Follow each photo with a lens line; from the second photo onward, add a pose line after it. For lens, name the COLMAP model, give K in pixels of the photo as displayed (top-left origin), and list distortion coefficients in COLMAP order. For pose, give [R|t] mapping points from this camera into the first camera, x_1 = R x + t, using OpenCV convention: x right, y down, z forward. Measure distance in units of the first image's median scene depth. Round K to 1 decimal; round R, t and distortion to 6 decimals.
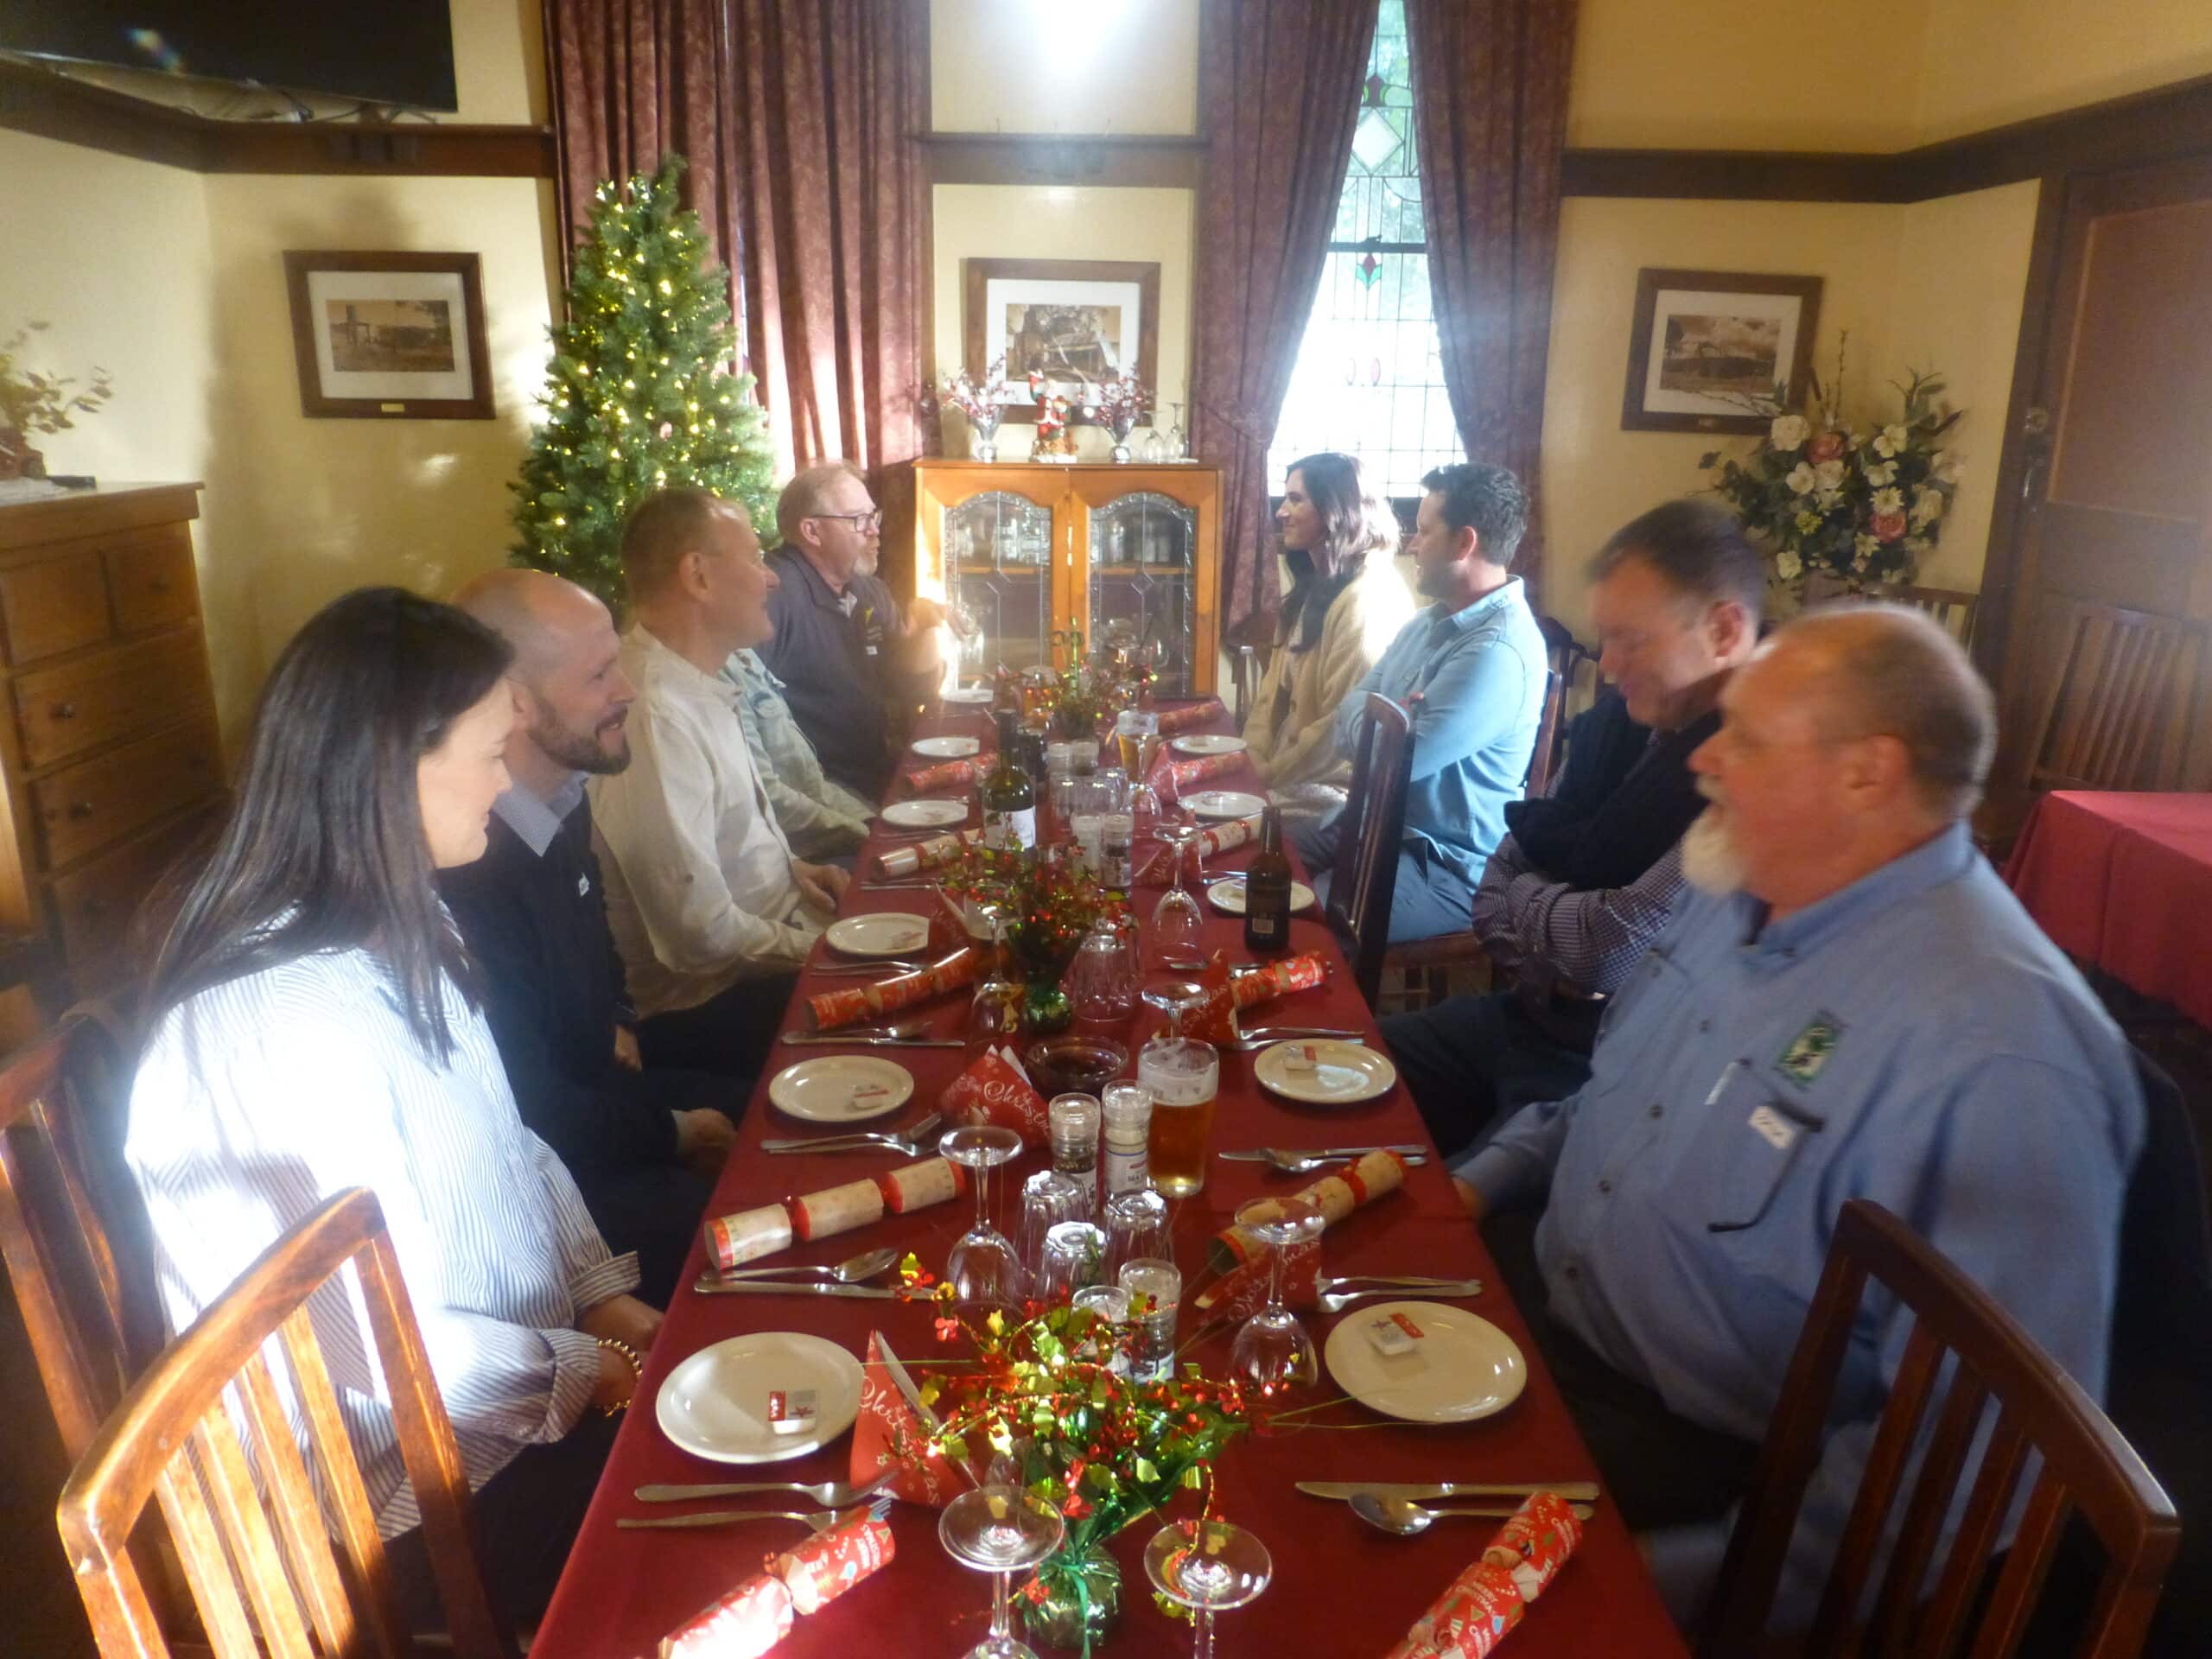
lens RADIAL K [[1504.1, 0, 1106.0], [0, 1504.1, 829.5], [0, 0, 1]] dist [-0.017924, -0.005512]
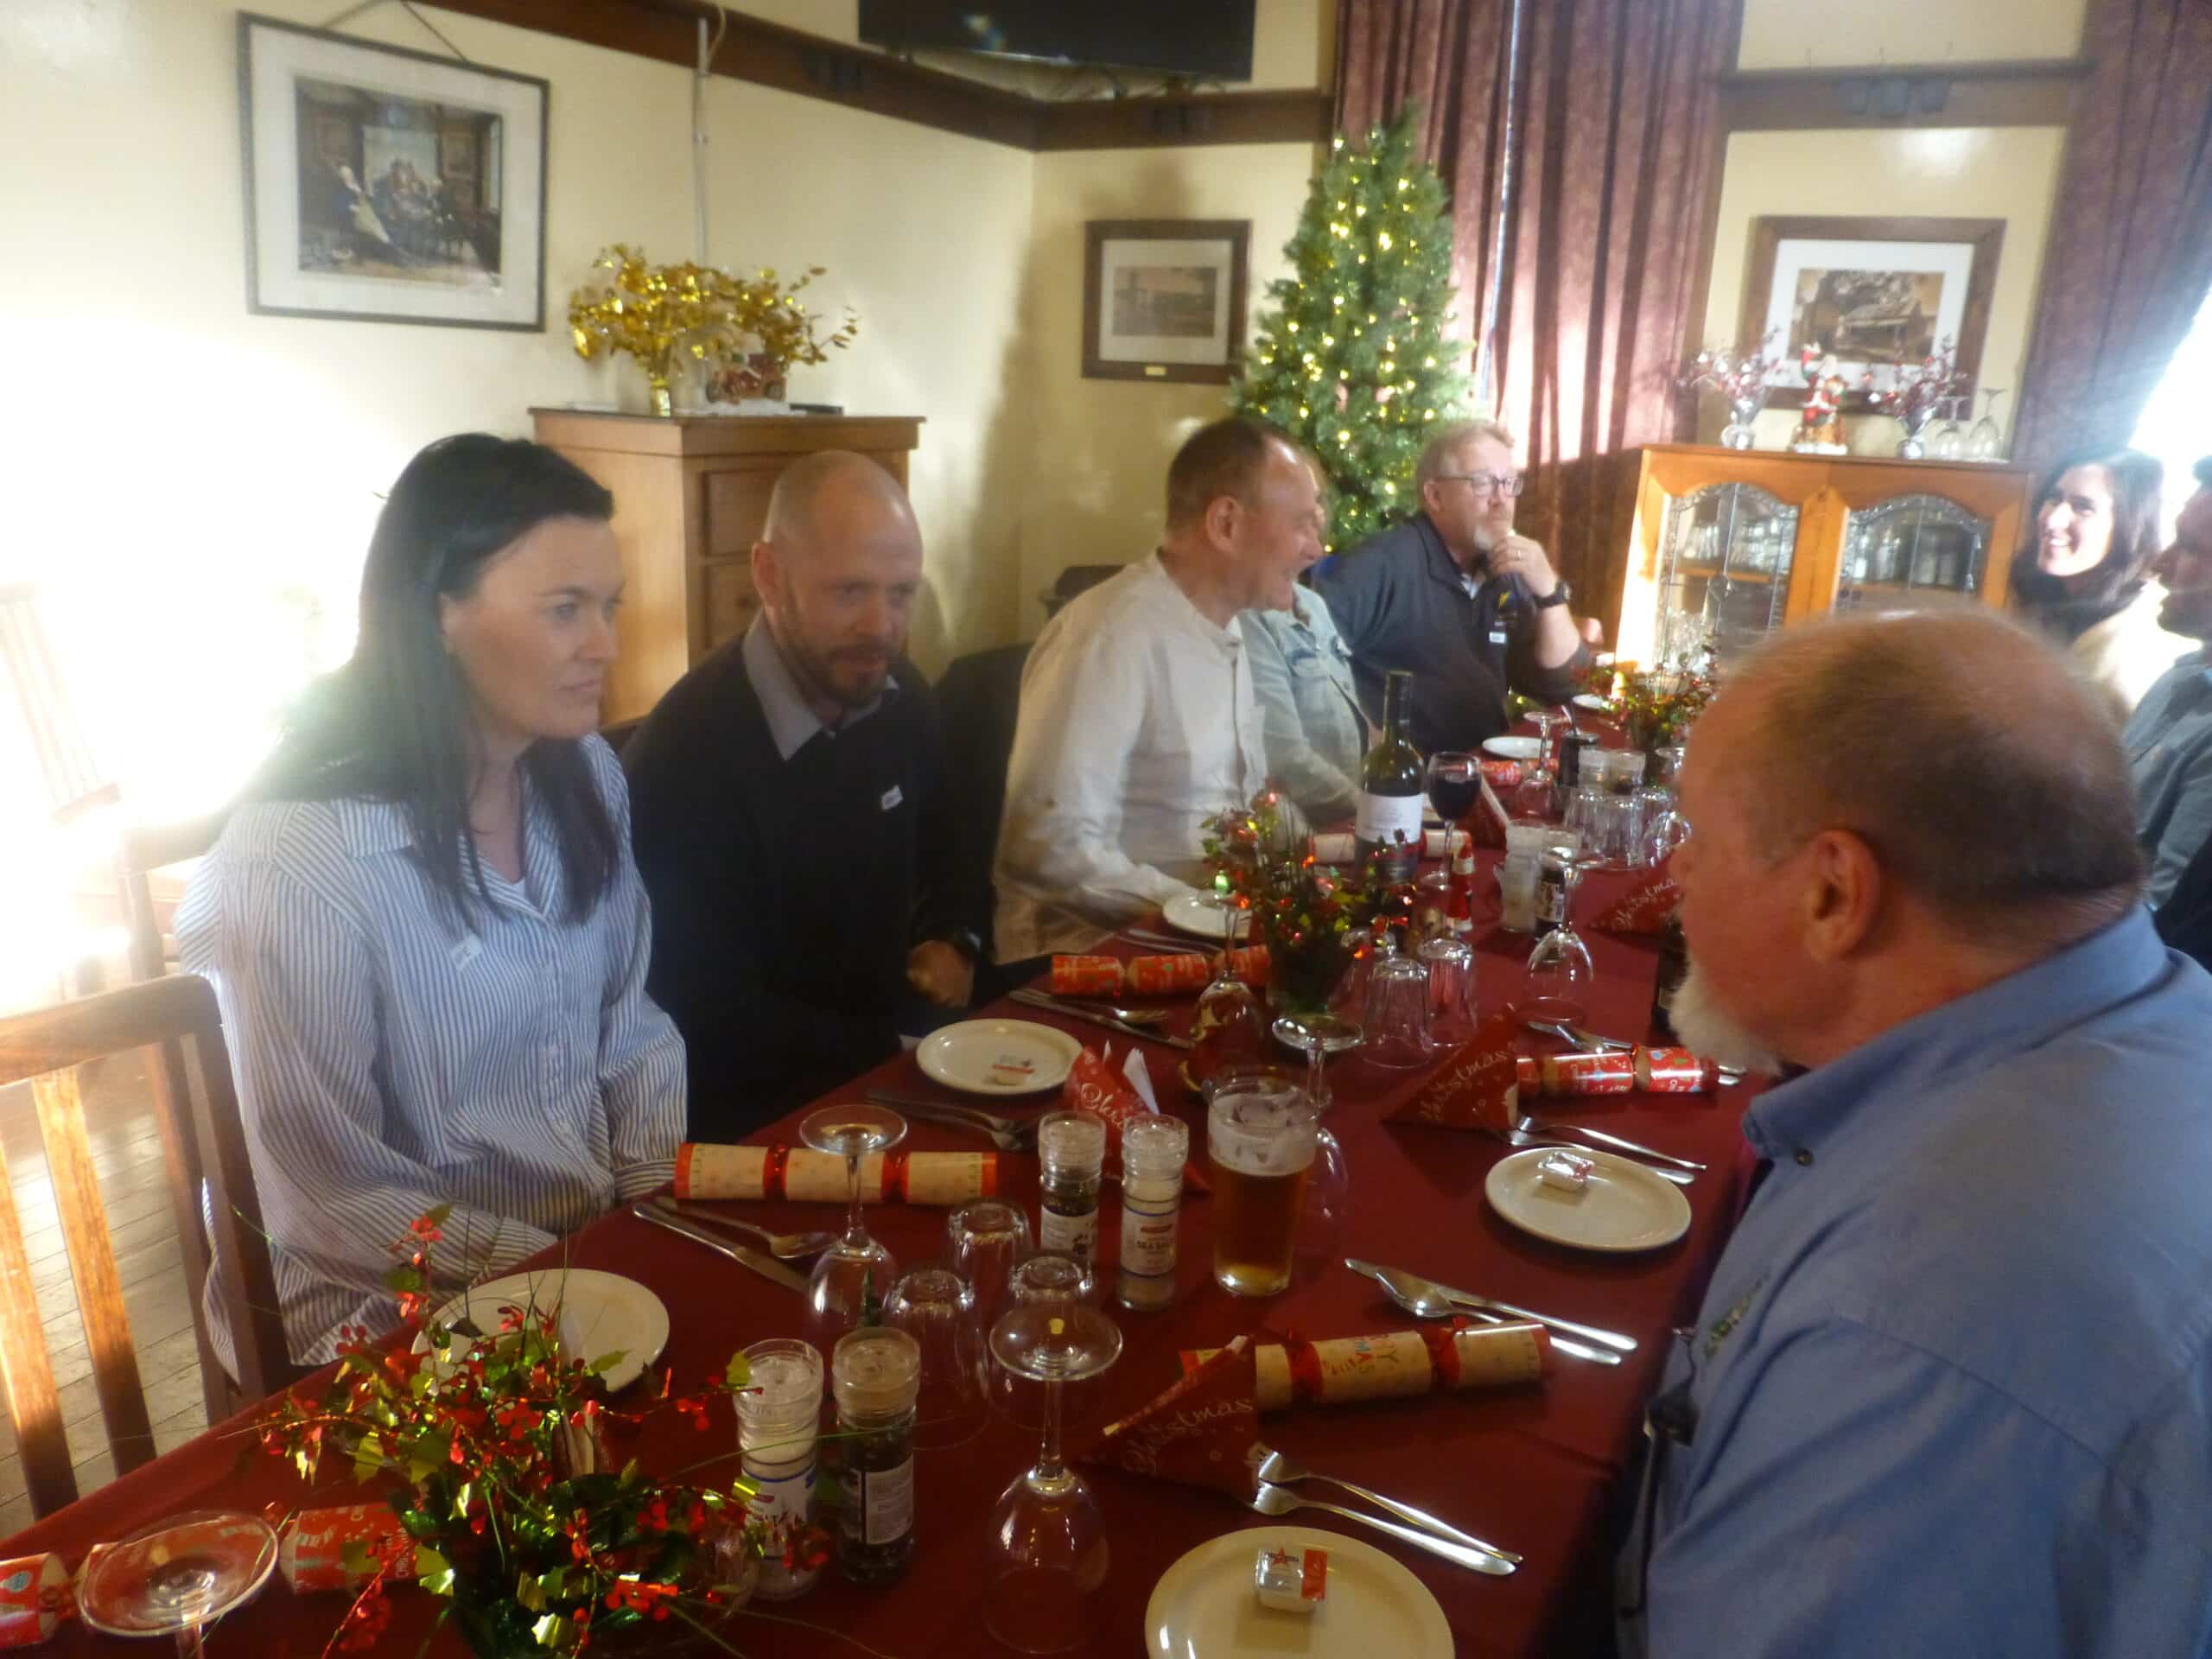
lens RADIAL K [[1541.4, 0, 1137.1], [0, 1541.4, 834.3], [0, 0, 1]] dist [-0.028514, -0.010435]
pose [[0.857632, 0.167274, -0.486299, 0.089206], [-0.172795, 0.984376, 0.033860, 0.001439], [0.484364, 0.054991, 0.873136, 0.081355]]
